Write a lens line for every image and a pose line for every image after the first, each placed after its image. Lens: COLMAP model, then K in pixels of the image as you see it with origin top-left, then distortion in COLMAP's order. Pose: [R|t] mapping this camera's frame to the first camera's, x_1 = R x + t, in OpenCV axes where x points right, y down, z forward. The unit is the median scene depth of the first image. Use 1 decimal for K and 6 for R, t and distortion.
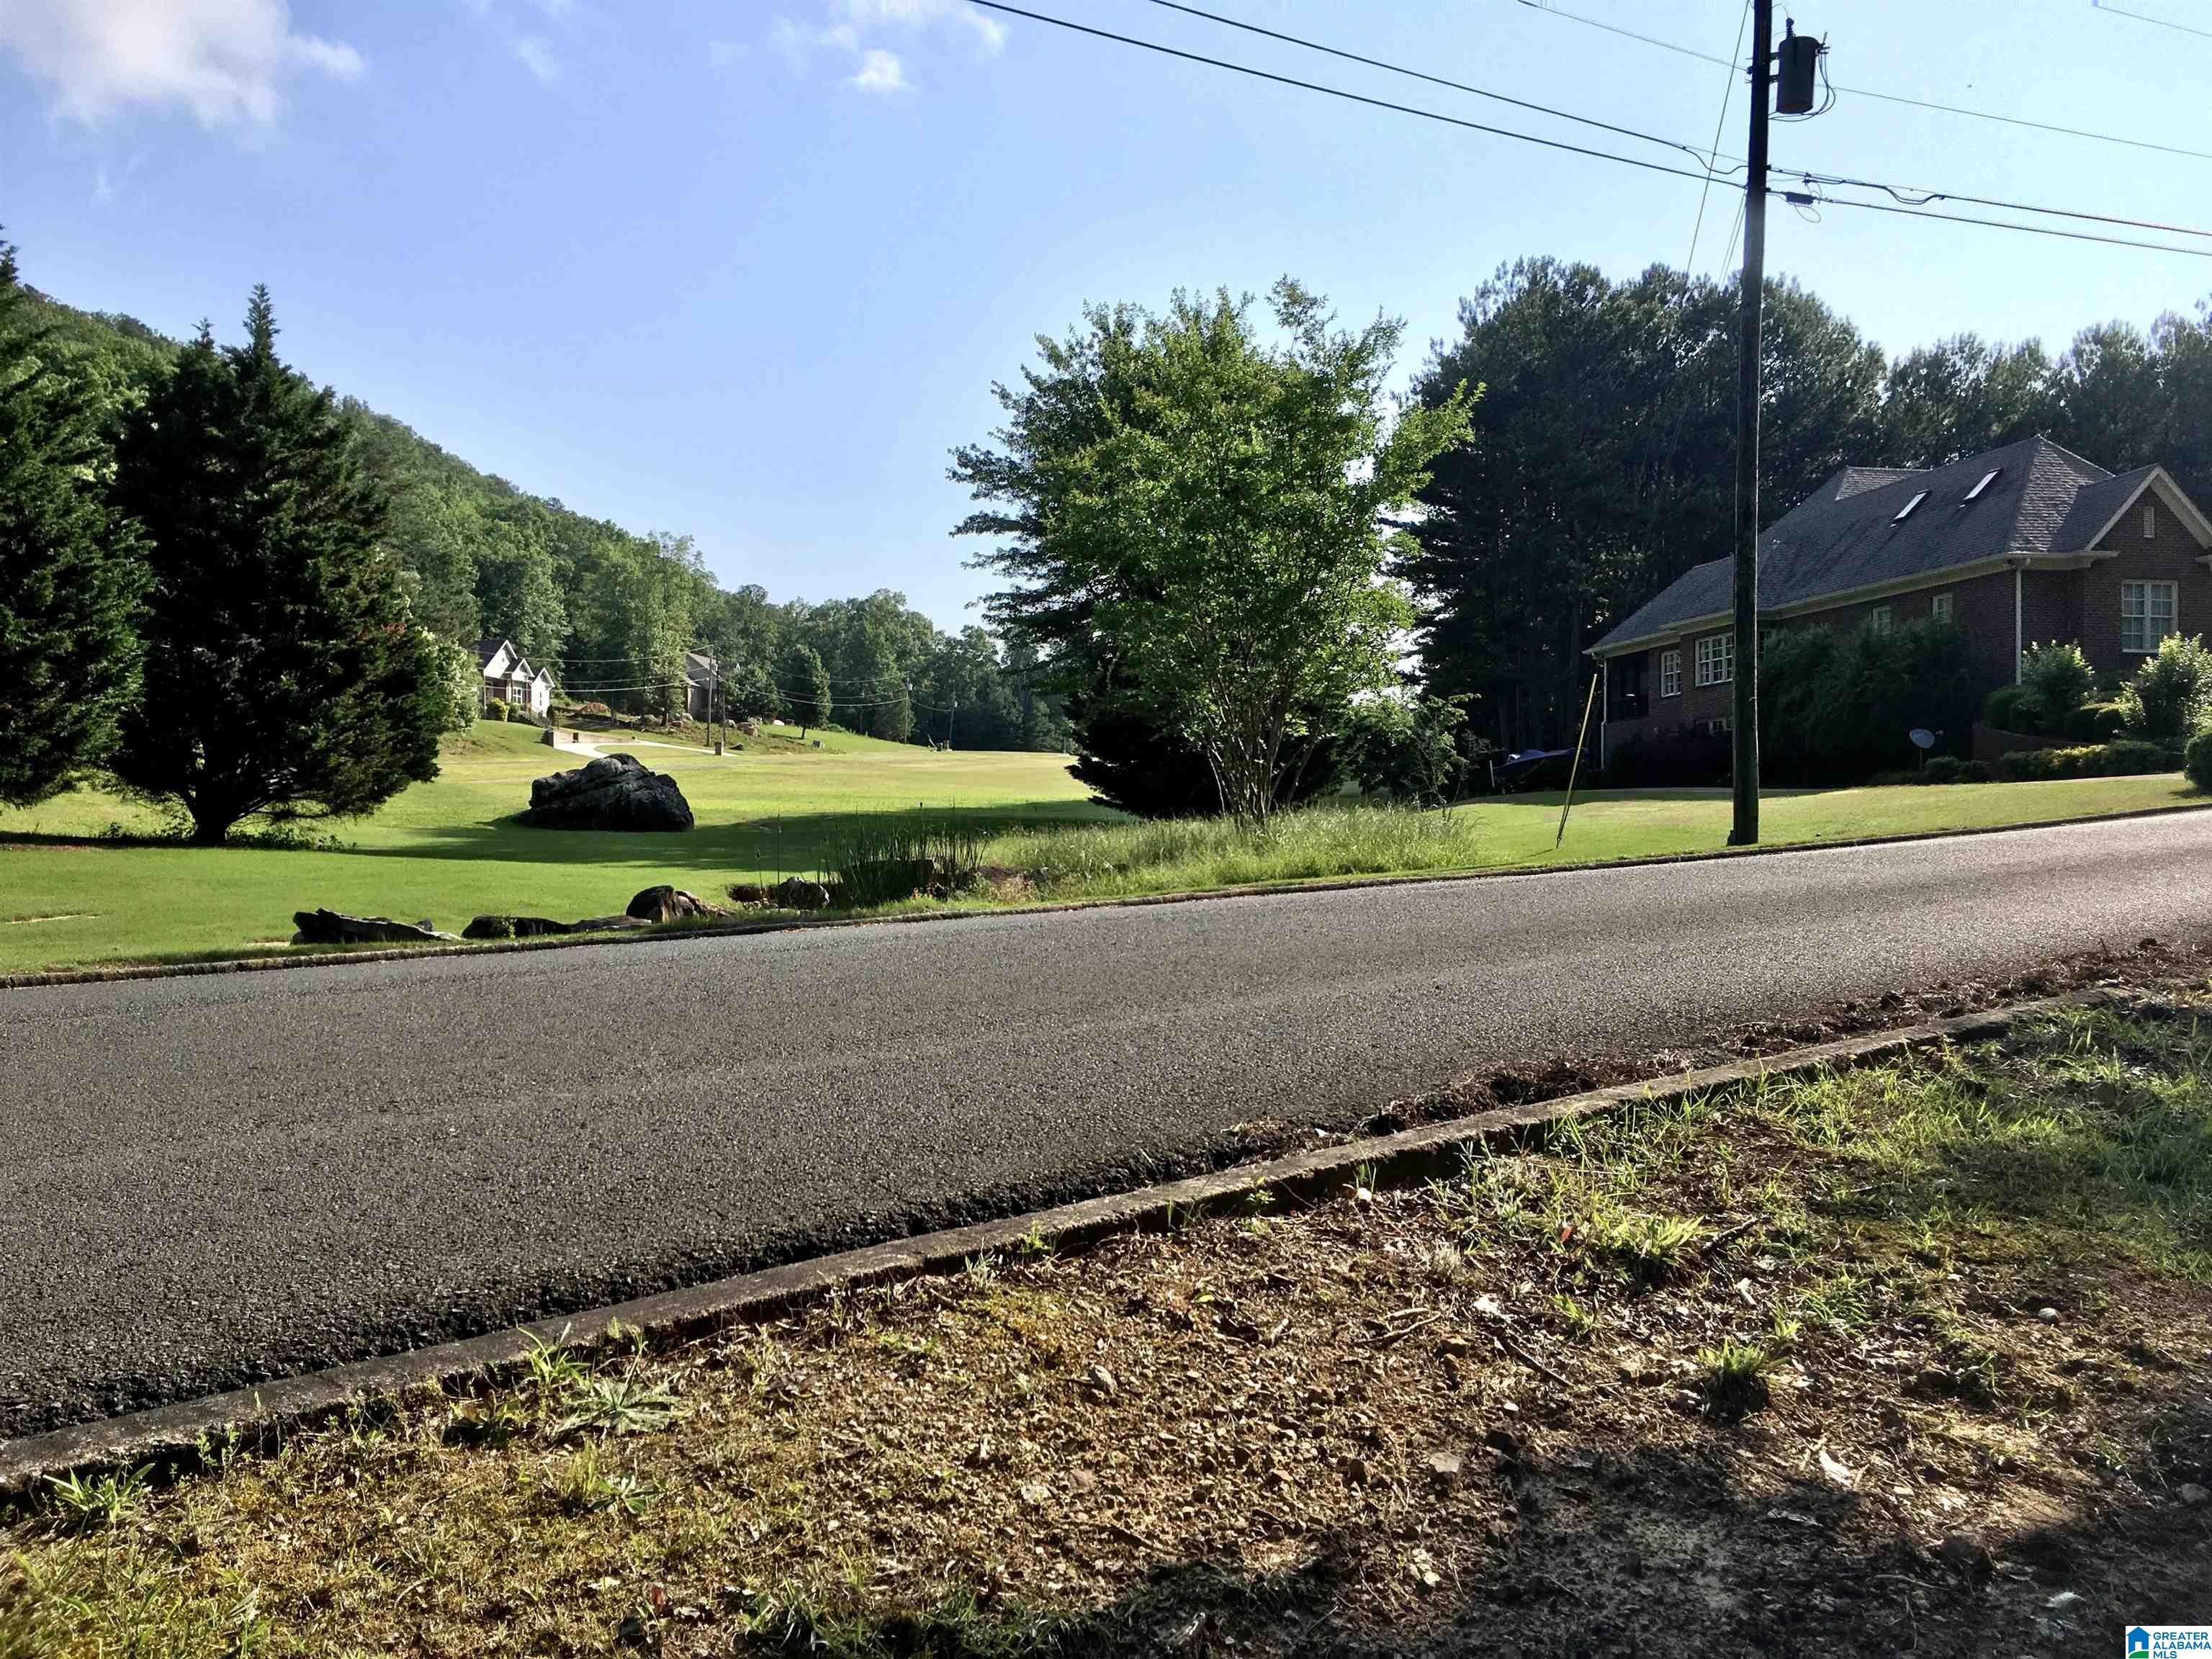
lens RADIAL K [[1825.3, 0, 1102.2], [0, 1825.3, 867.2], [0, 0, 1]] dist [0.076962, -0.151020]
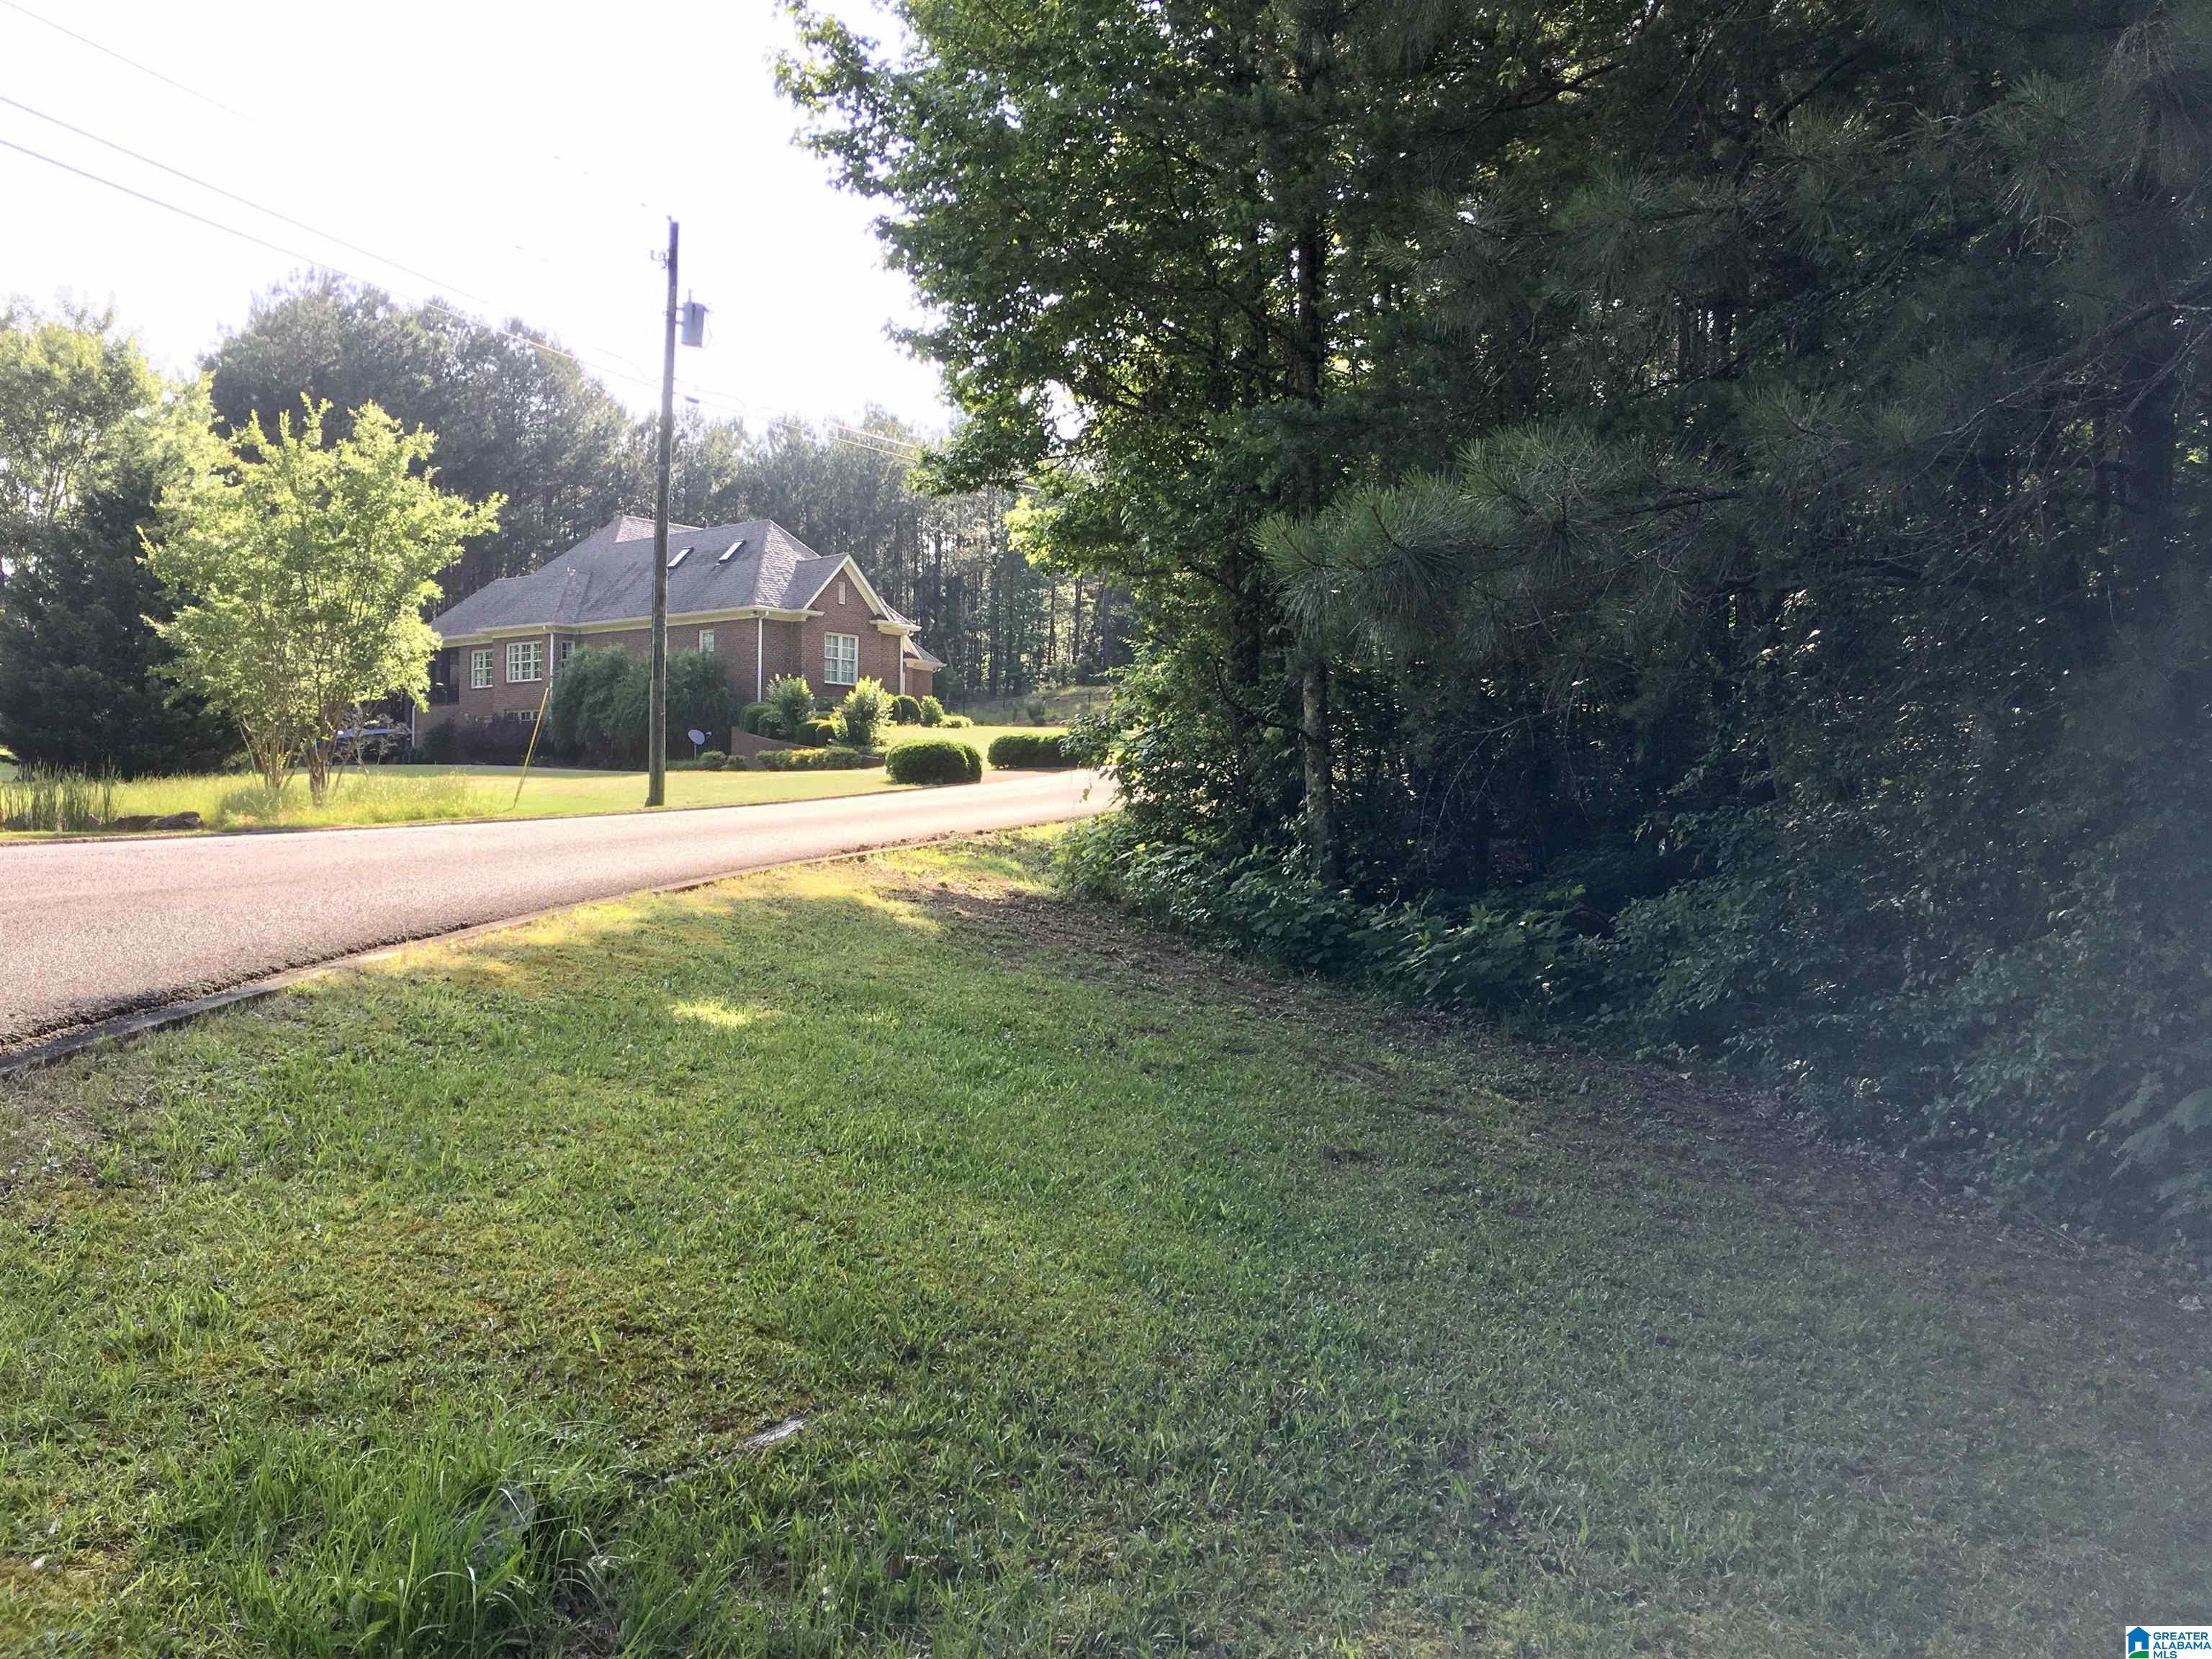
lens RADIAL K [[1889.1, 0, 1106.0], [0, 1889.1, 829.5], [0, 0, 1]] dist [0.069129, -0.076541]
pose [[0.771018, 0.018350, 0.636549, -0.206810], [-0.011680, 0.999824, -0.014675, 0.015169], [-0.636707, 0.003880, 0.771096, -0.264833]]
